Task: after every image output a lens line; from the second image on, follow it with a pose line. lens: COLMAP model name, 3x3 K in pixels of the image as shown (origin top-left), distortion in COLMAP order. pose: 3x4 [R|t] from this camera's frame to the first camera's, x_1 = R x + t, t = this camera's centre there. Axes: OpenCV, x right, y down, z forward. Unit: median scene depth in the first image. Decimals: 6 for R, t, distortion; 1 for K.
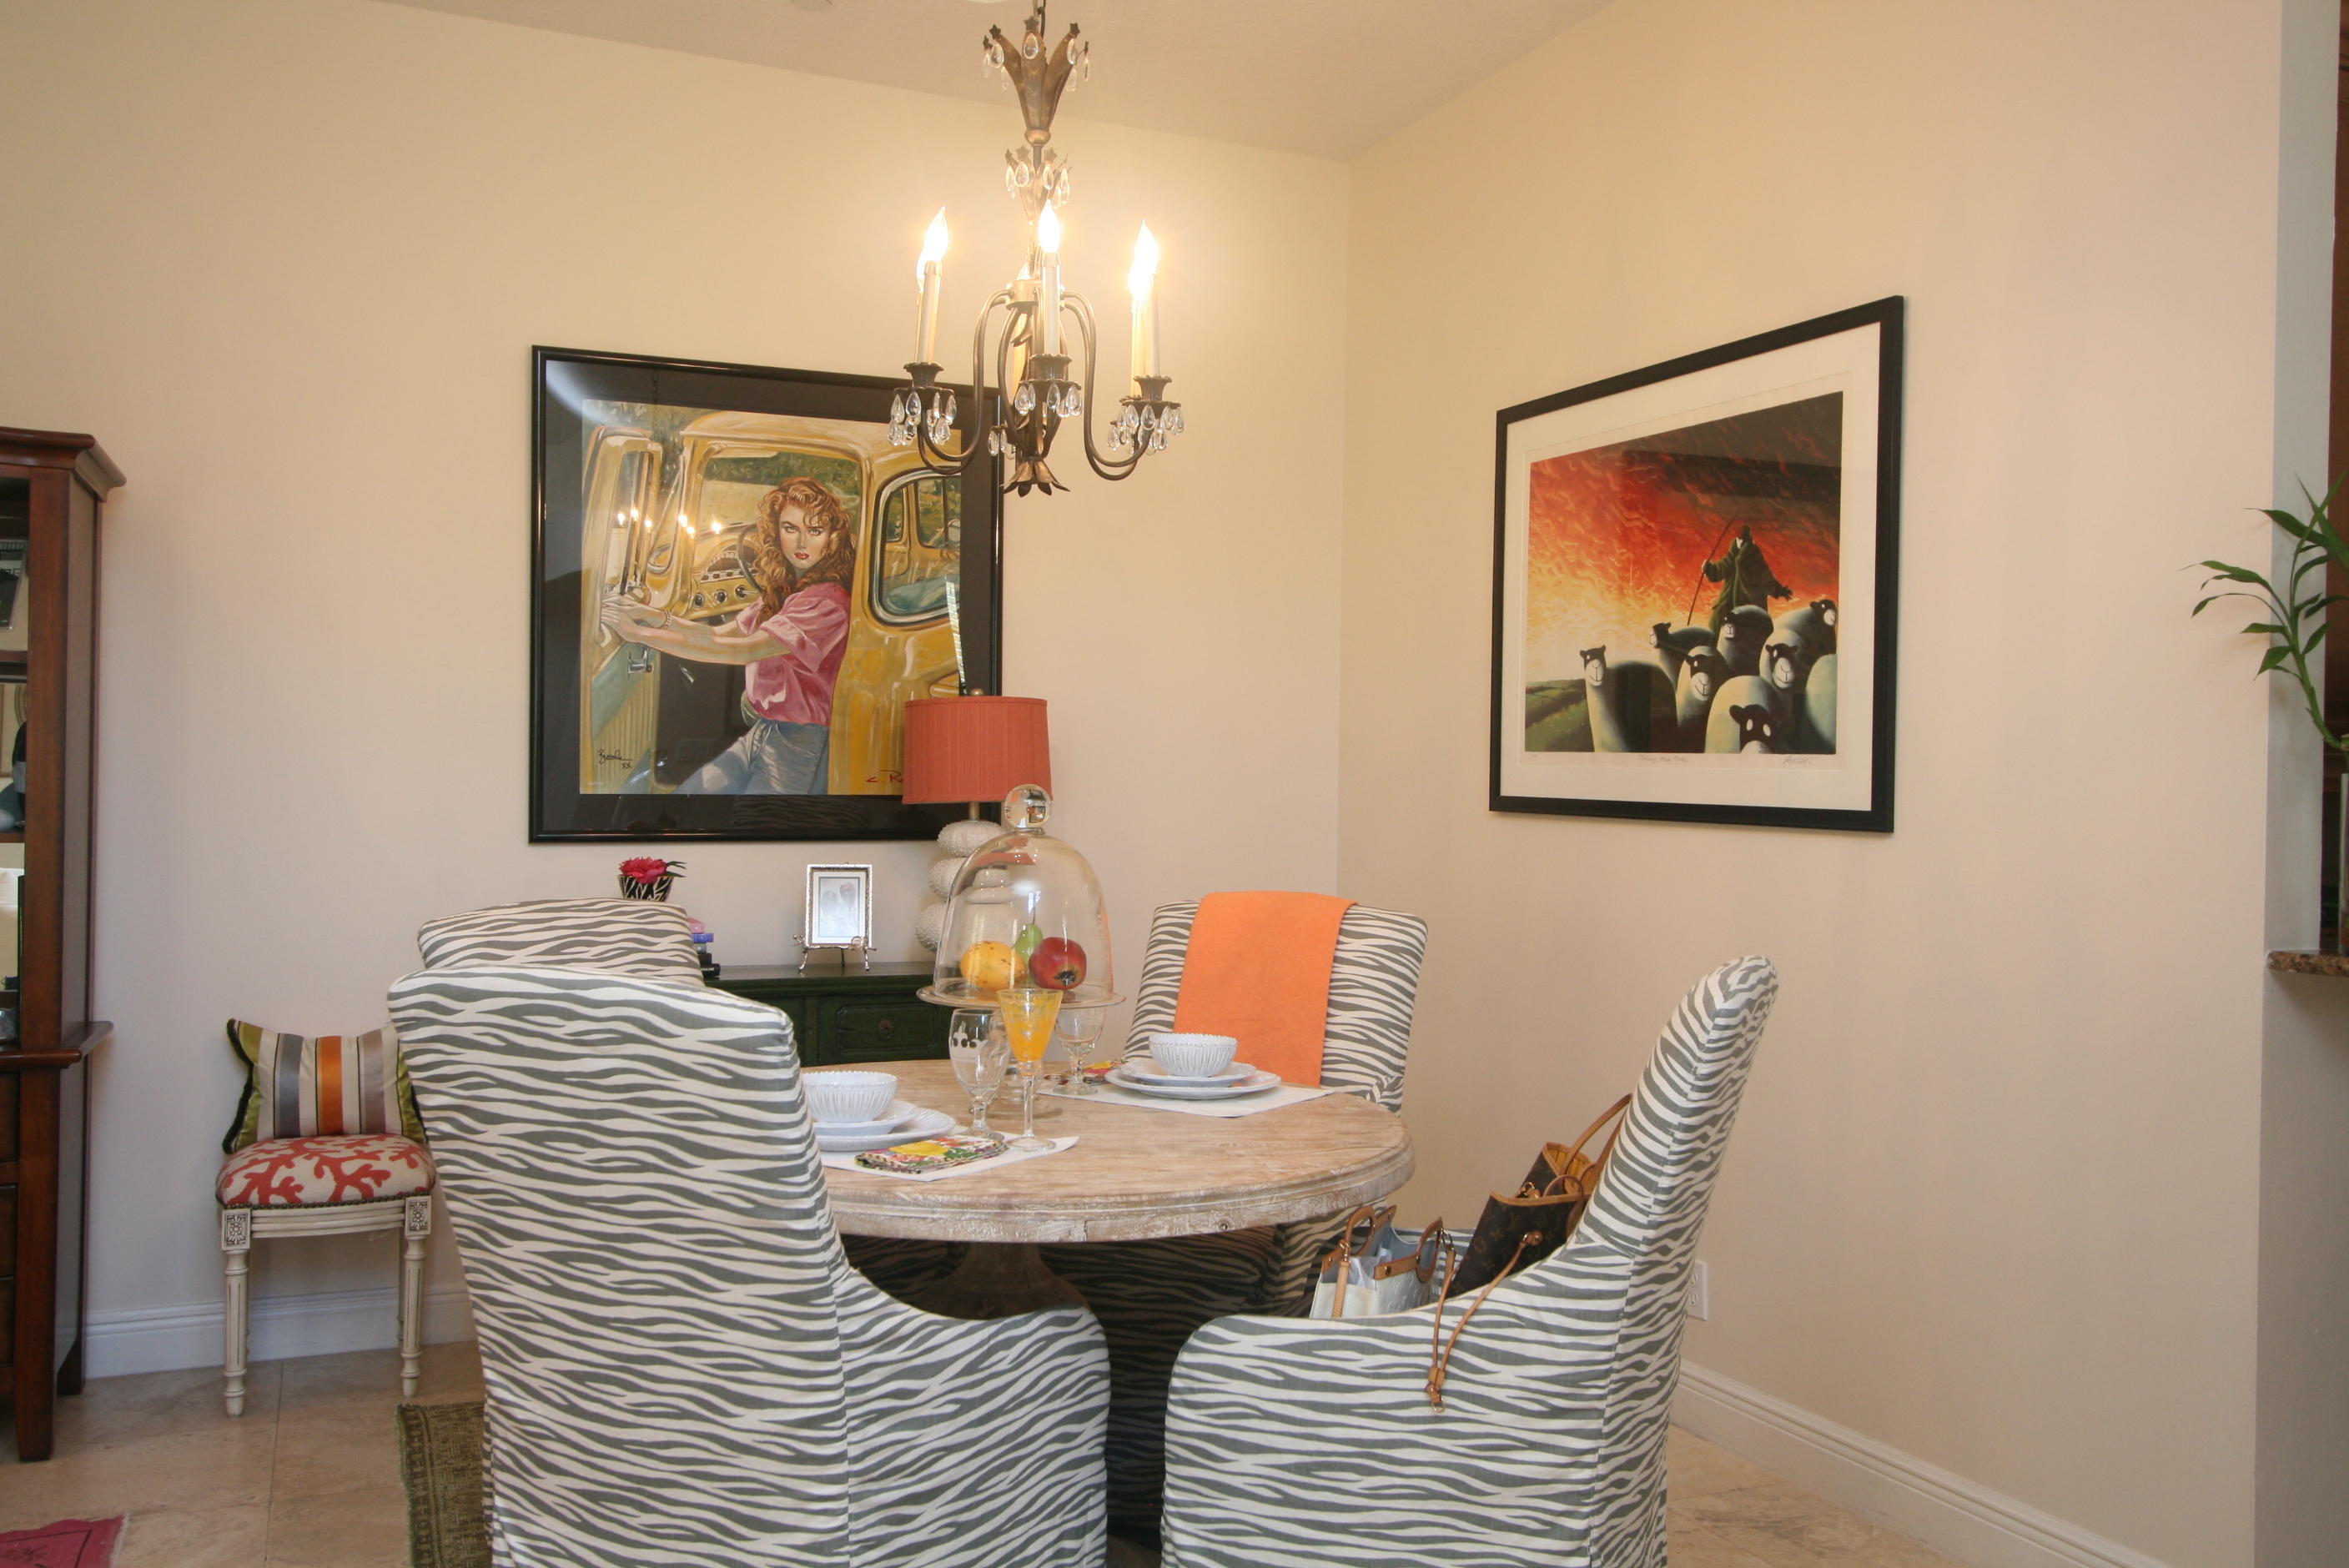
lens RADIAL K [[1933.8, 0, 1174.5], [0, 1933.8, 784.0], [0, 0, 1]] dist [-0.007435, 0.011150]
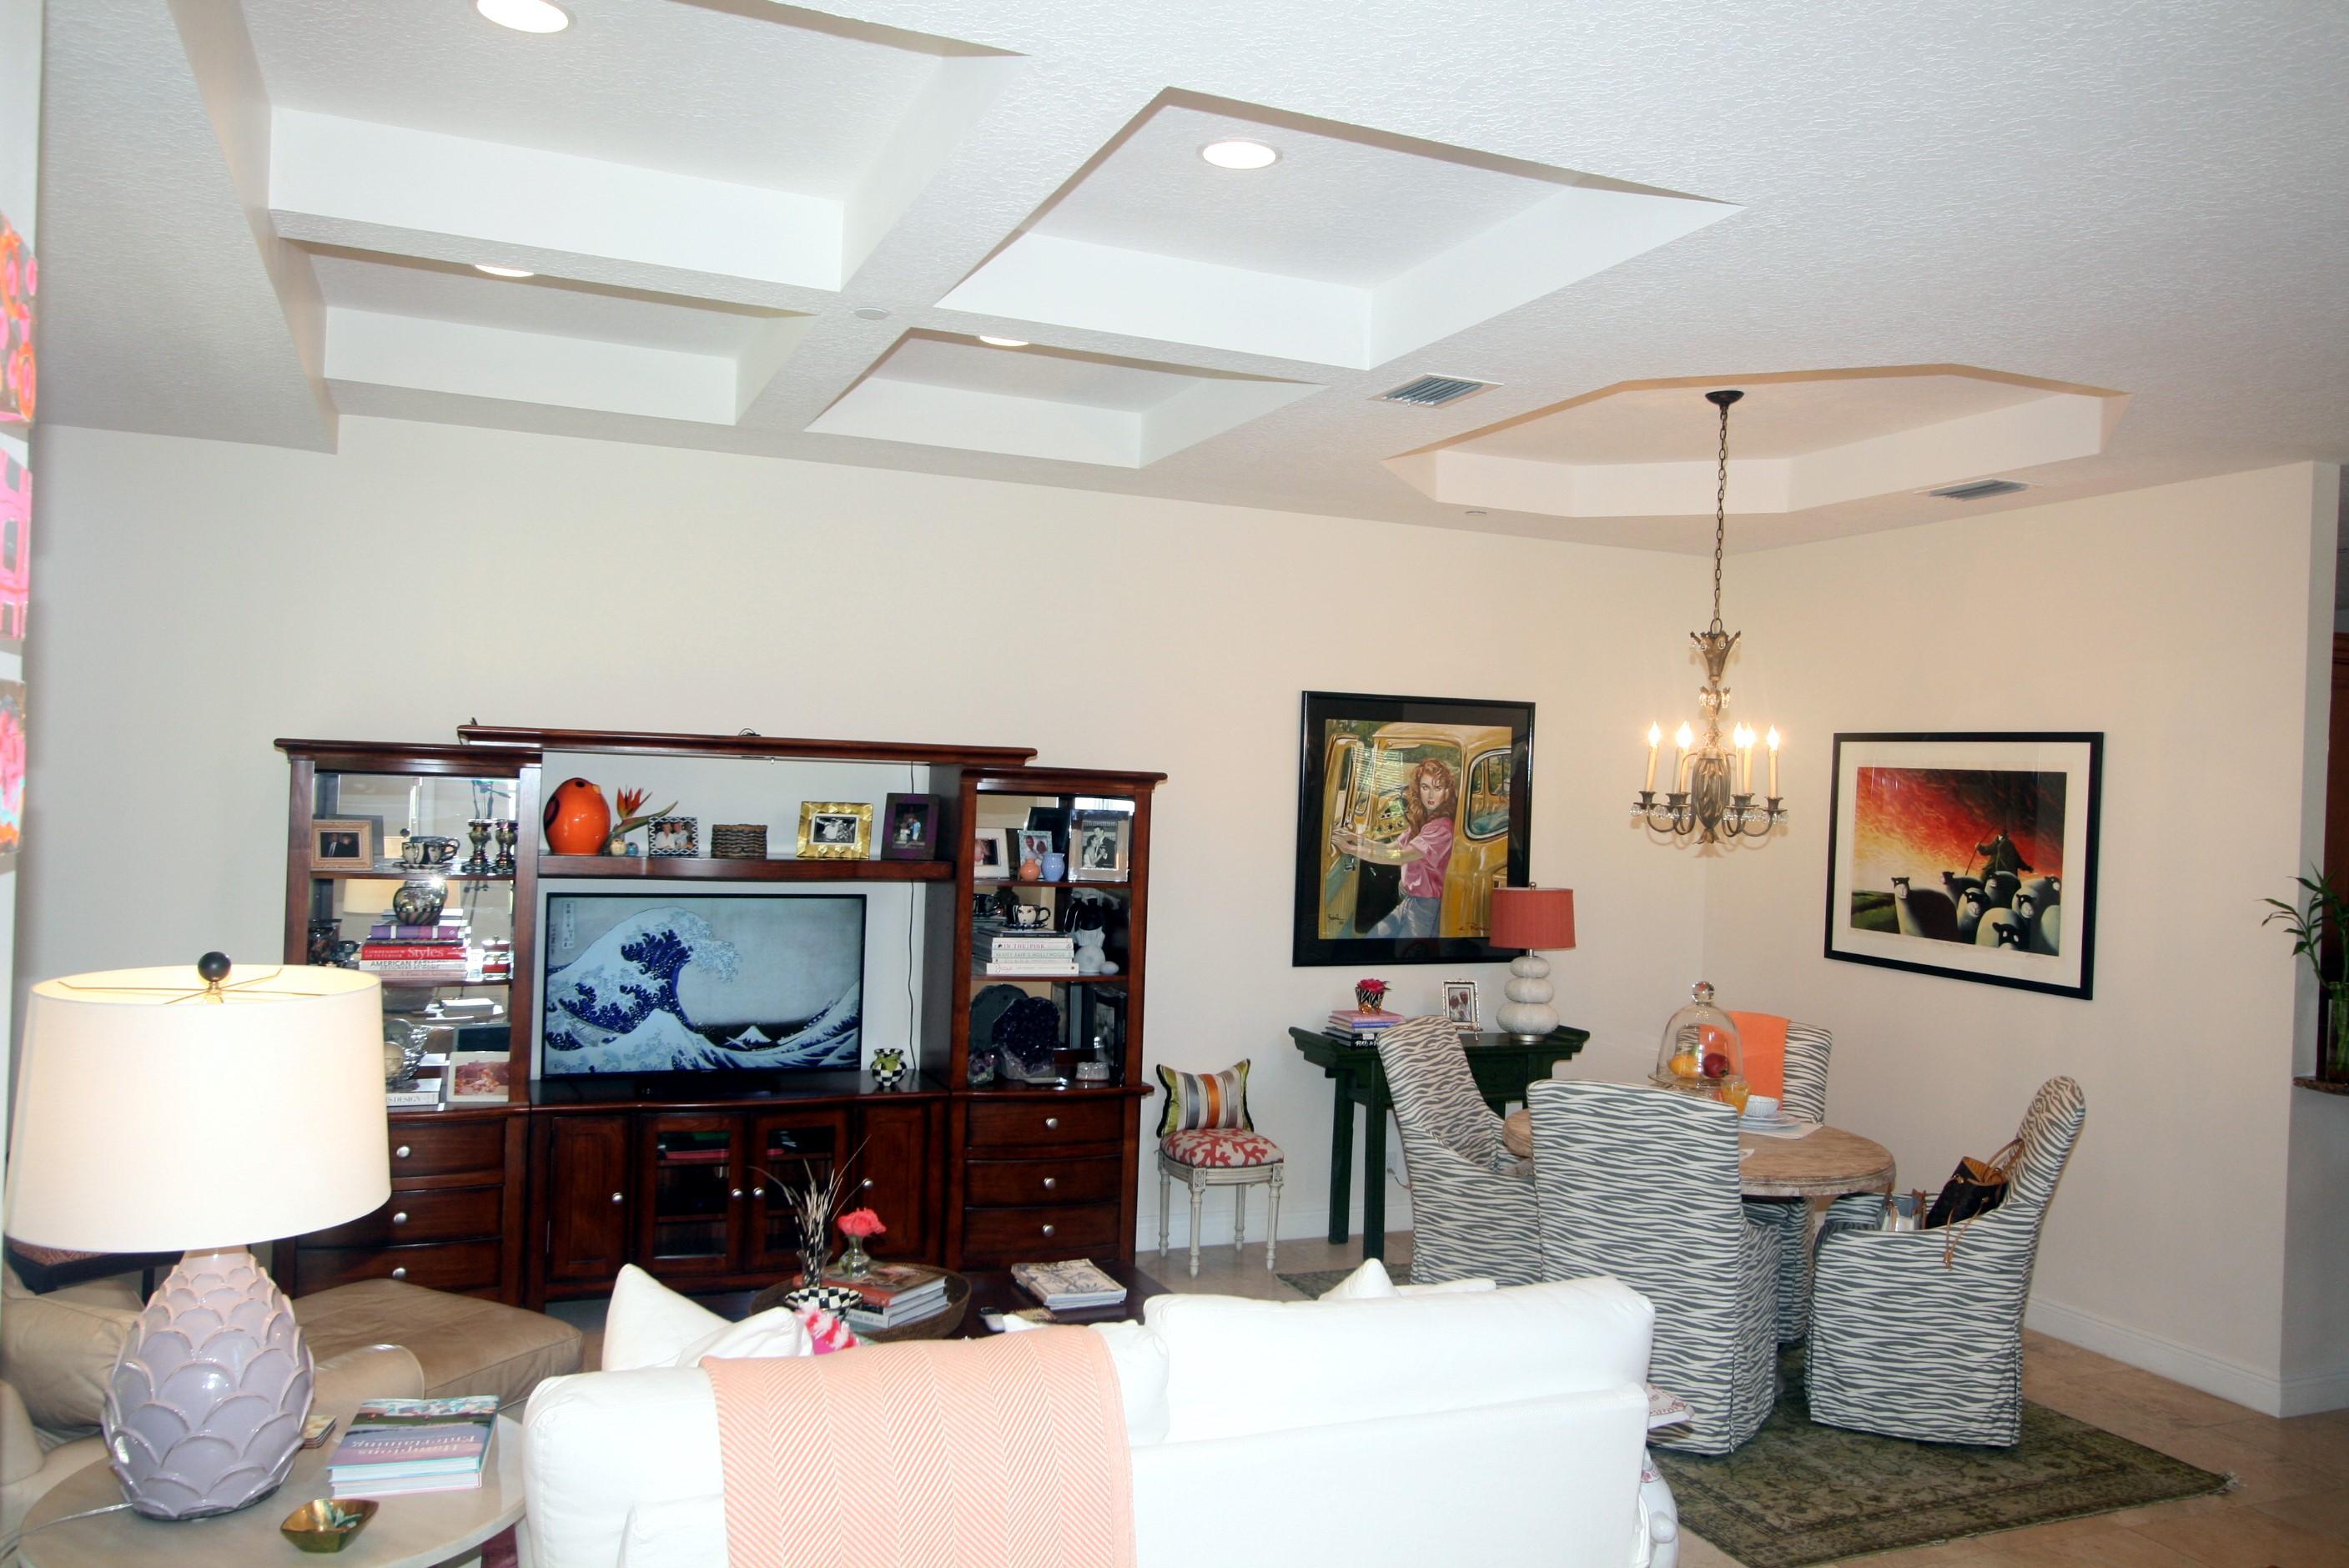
lens RADIAL K [[1734.1, 0, 1174.5], [0, 1734.1, 784.0], [0, 0, 1]] dist [-0.005135, 0.011405]
pose [[0.999677, 0.020487, -0.015049, -0.488542], [-0.020482, 0.999790, 0.000523, -0.158855], [0.015057, -0.000215, 0.999887, -0.709380]]
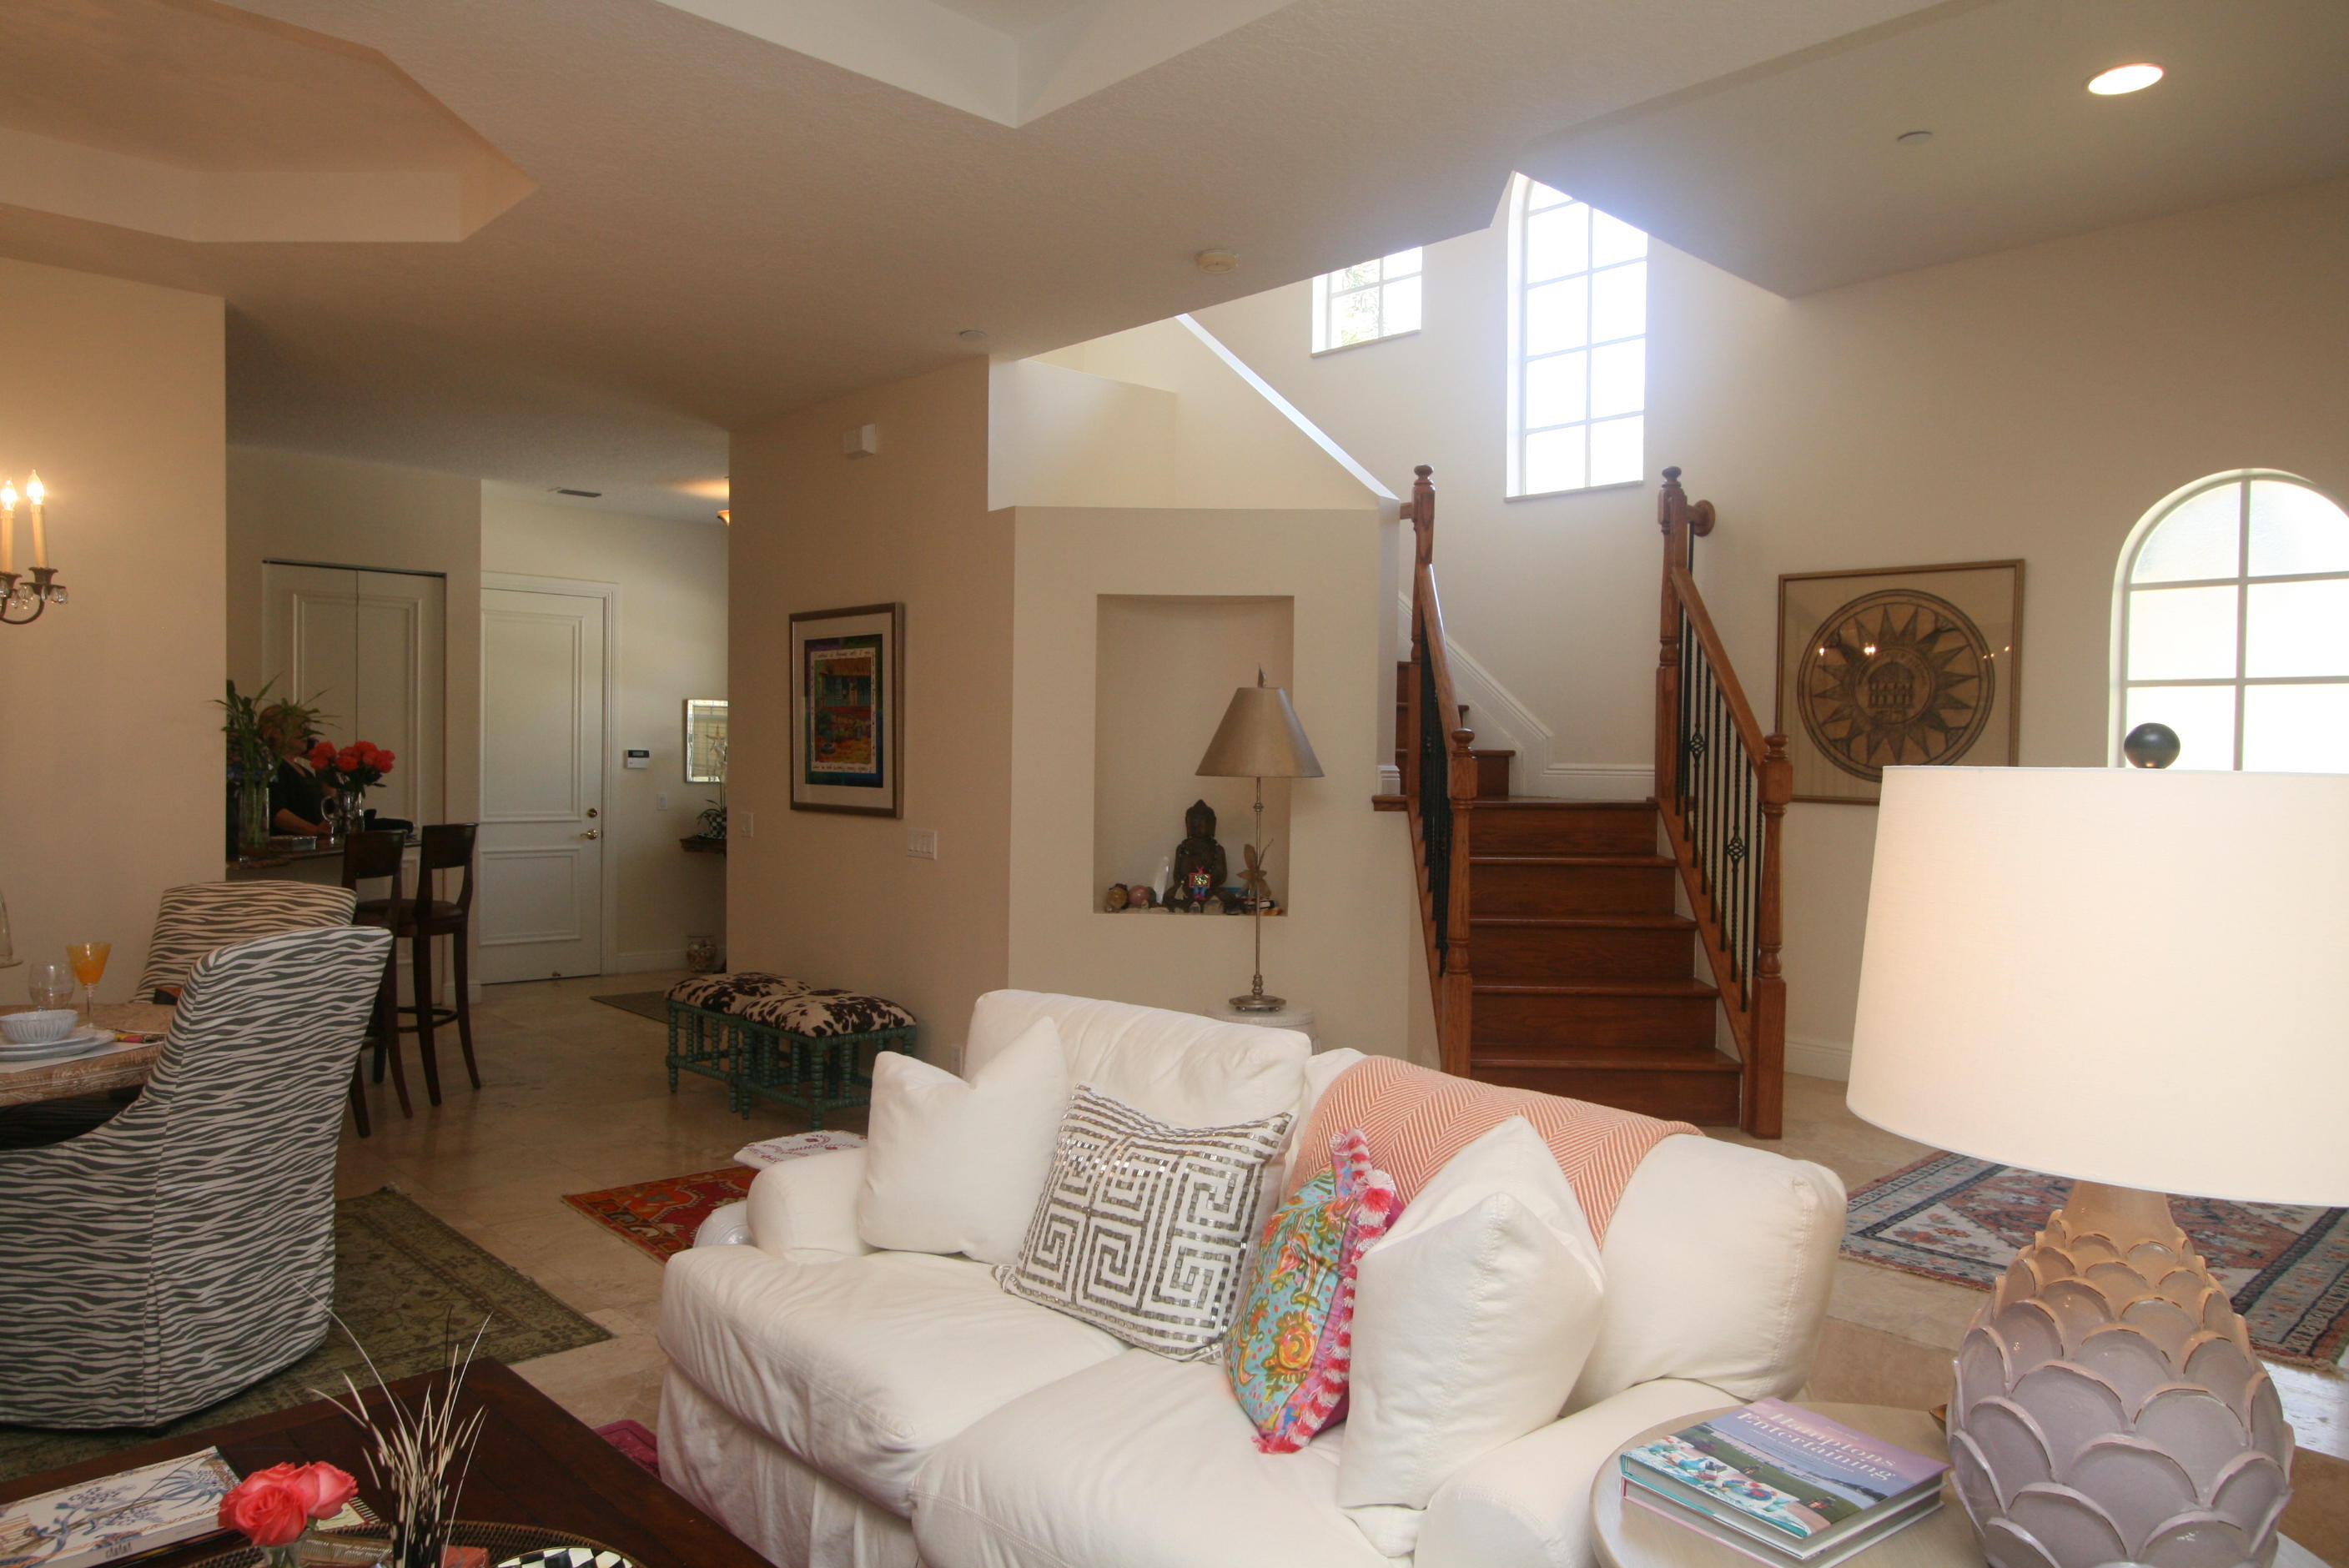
lens RADIAL K [[1553.0, 0, 1180.8], [0, 1553.0, 787.5], [0, 0, 1]] dist [-0.001903, 0.000452]
pose [[-0.336228, -0.040873, 0.940893, -1.191216], [-0.019817, 0.999144, 0.036322, -0.072940], [-0.941572, -0.006433, -0.336750, 0.379202]]
